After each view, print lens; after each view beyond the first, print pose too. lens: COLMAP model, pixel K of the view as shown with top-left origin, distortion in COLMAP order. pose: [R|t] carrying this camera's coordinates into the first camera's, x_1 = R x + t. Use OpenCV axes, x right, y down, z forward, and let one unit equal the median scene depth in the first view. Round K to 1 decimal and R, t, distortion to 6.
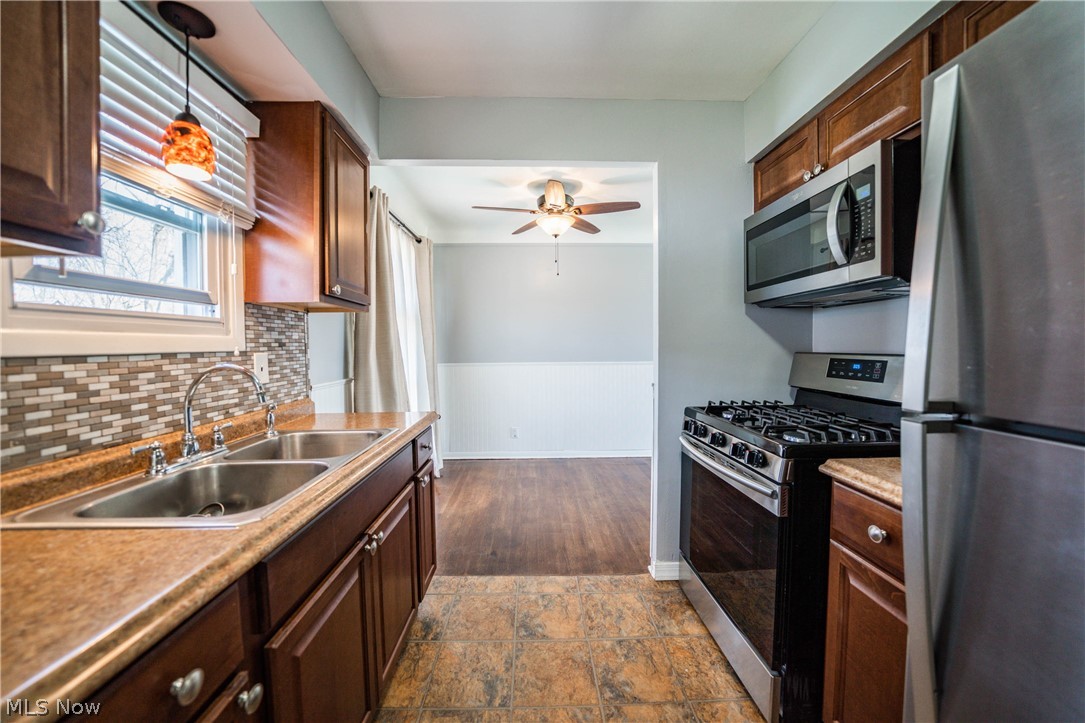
lens RADIAL K [[411.5, 0, 541.0], [0, 411.5, 355.3], [0, 0, 1]] dist [-0.031539, 0.000428]
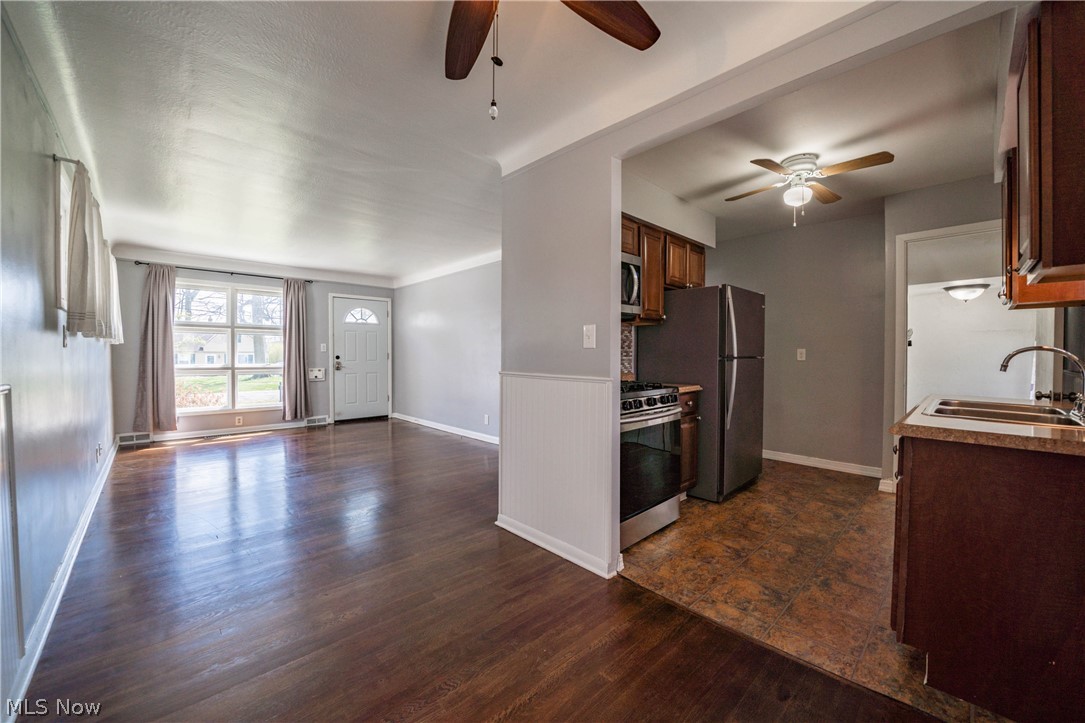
lens RADIAL K [[411.5, 0, 541.0], [0, 411.5, 355.3], [0, 0, 1]] dist [-0.031539, 0.000428]
pose [[-0.672039, -0.001698, 0.740514, -0.410292], [0.019186, 0.999622, 0.019704, -0.009832], [-0.740267, 0.027449, -0.671752, 2.210837]]
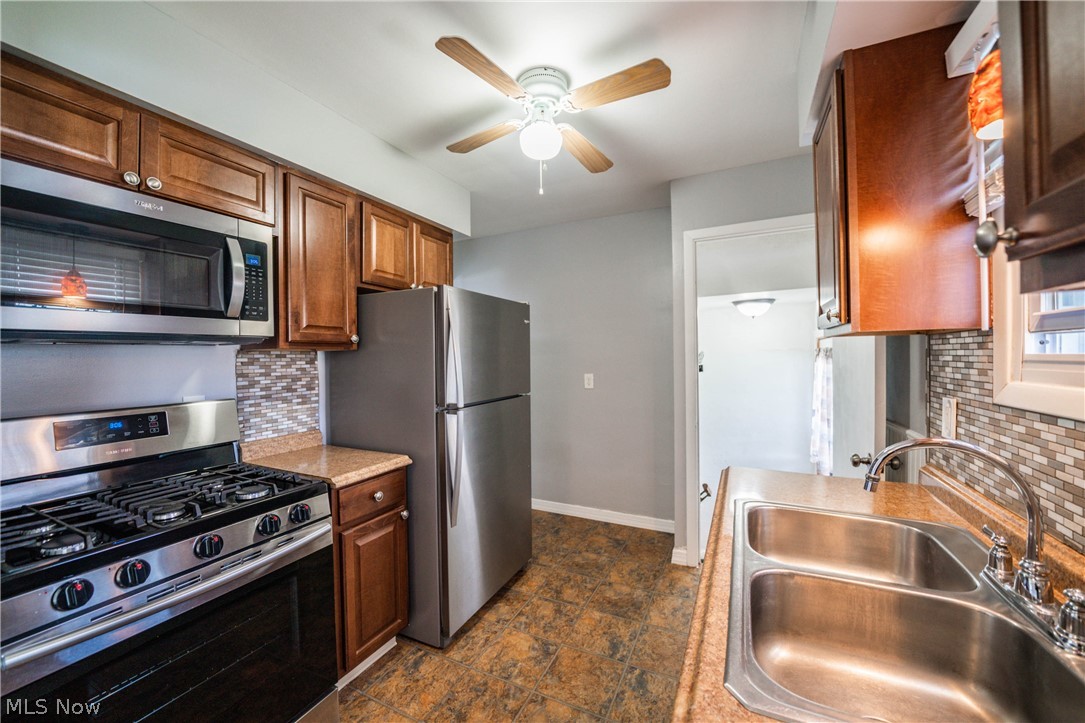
lens RADIAL K [[411.5, 0, 541.0], [0, 411.5, 355.3], [0, 0, 1]] dist [-0.031539, 0.000428]
pose [[-0.892267, 0.019241, 0.451098, -0.335850], [0.030000, 0.999410, 0.016711, -0.097100], [-0.450510, 0.028443, -0.892318, 1.261427]]
